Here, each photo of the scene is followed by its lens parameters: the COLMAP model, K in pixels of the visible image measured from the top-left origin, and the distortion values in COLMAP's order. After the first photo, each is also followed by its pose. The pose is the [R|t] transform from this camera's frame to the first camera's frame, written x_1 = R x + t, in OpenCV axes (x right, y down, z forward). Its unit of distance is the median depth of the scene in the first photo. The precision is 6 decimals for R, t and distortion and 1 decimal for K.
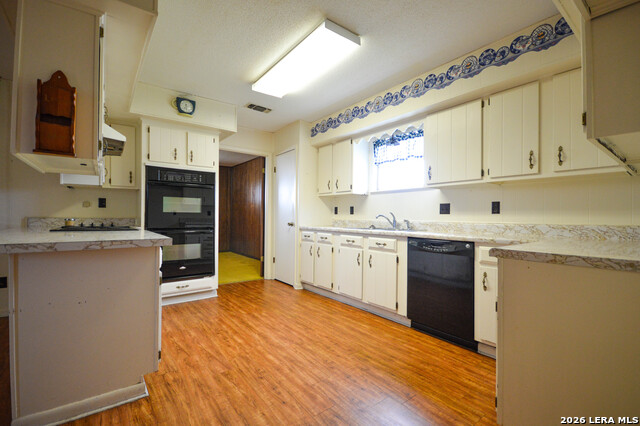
lens RADIAL K [[282.6, 0, 322.4], [0, 282.6, 214.7], [0, 0, 1]] dist [0.002786, -0.011643]
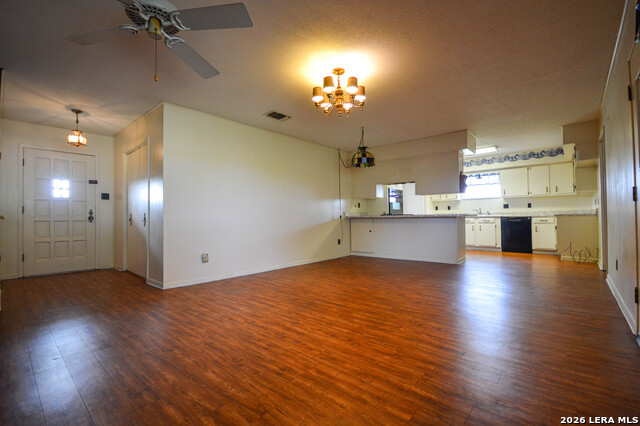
lens RADIAL K [[282.6, 0, 322.4], [0, 282.6, 214.7], [0, 0, 1]] dist [0.002786, -0.011643]
pose [[0.981742, -0.016576, 0.189495, -1.777952], [0.018106, 0.999816, -0.006347, 0.043198], [-0.189355, 0.009662, 0.981861, -1.229583]]
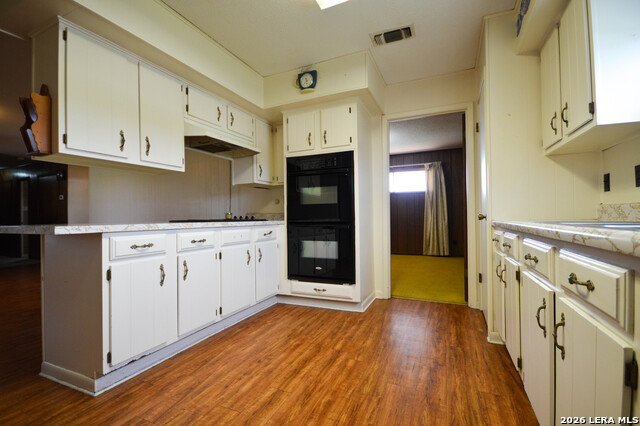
lens RADIAL K [[282.6, 0, 322.4], [0, 282.6, 214.7], [0, 0, 1]] dist [0.002786, -0.011643]
pose [[0.485832, -0.024540, -0.873708, 0.330115], [0.023526, 0.999611, -0.014994, 0.046734], [0.873736, -0.013270, 0.486220, 0.718961]]
